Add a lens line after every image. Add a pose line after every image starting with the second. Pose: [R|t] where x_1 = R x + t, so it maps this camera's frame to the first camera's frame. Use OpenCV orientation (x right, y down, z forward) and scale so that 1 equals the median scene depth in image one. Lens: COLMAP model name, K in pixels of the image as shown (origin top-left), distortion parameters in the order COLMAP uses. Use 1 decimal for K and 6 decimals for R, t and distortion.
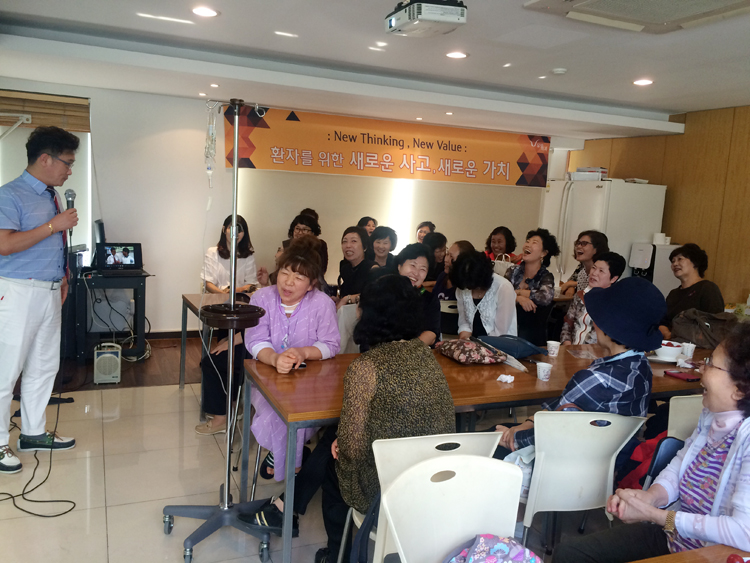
lens RADIAL K [[639.7, 0, 370.6], [0, 639.7, 283.4], [0, 0, 1]] dist [0.066807, -0.085144]
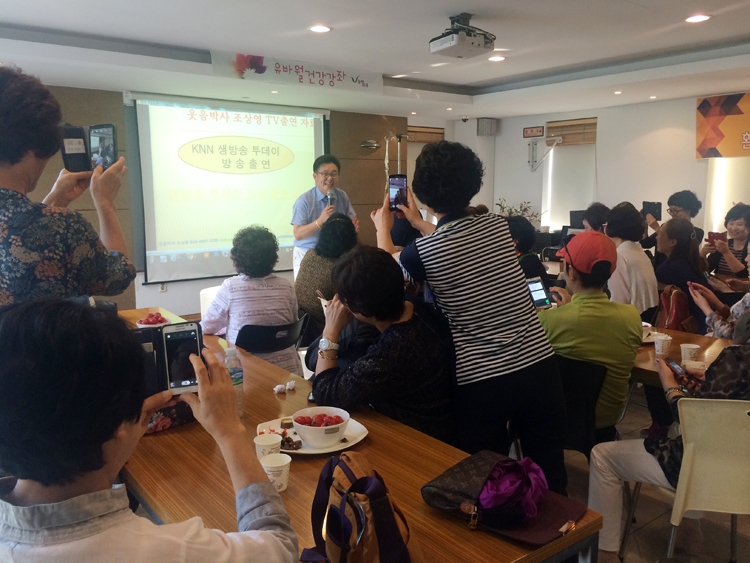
lens RADIAL K [[639.7, 0, 381.5], [0, 639.7, 269.0], [0, 0, 1]] dist [0.066807, -0.085144]
pose [[0.253211, 0.069416, -0.964917, 0.622117], [-0.117120, 0.992285, 0.040651, 0.010165], [0.960295, 0.102718, 0.259387, 0.248057]]
